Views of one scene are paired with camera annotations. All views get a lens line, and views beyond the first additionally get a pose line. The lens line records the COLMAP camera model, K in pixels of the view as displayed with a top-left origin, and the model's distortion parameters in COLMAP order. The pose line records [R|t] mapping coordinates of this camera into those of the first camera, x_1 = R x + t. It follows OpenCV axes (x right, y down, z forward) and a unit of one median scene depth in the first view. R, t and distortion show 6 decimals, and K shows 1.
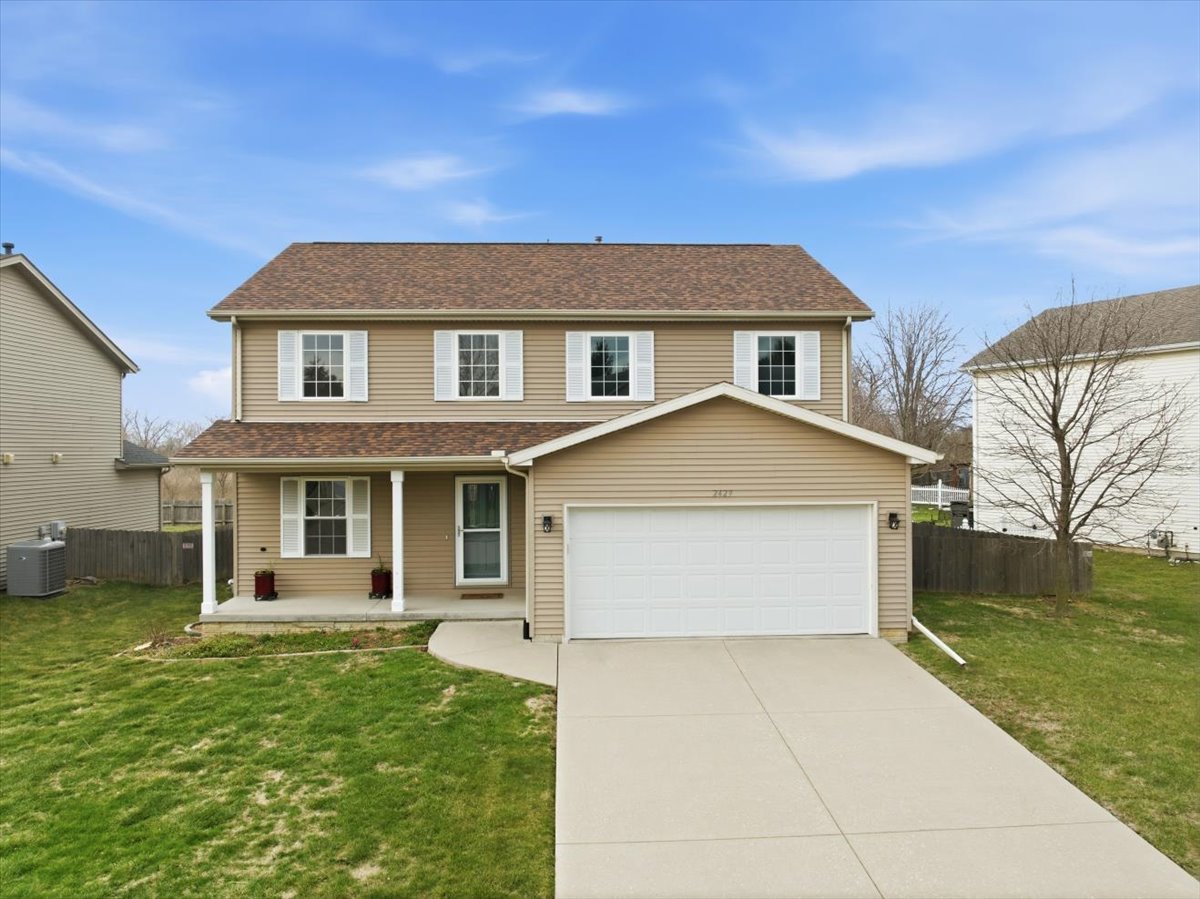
lens RADIAL K [[848.4, 0, 600.0], [0, 848.4, 449.5], [0, 0, 1]] dist [-0.036650, -0.002420]
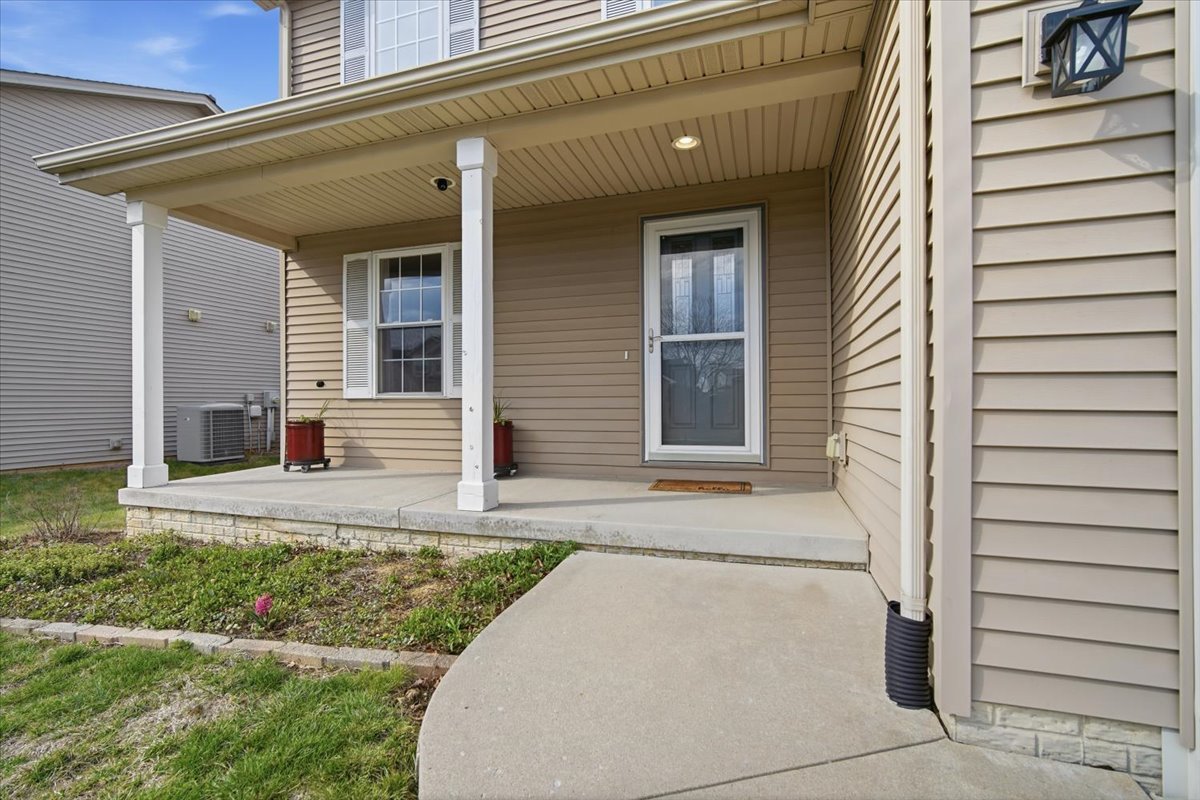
lens RADIAL K [[528.4, 0, 600.0], [0, 528.4, 400.0], [0, 0, 1]] dist [-0.013784, 0.000069]
pose [[0.938222, 0.001007, -0.346033, -0.103659], [-0.002757, 0.999986, -0.004567, 0.143012], [0.346023, 0.005239, 0.938211, 0.798126]]
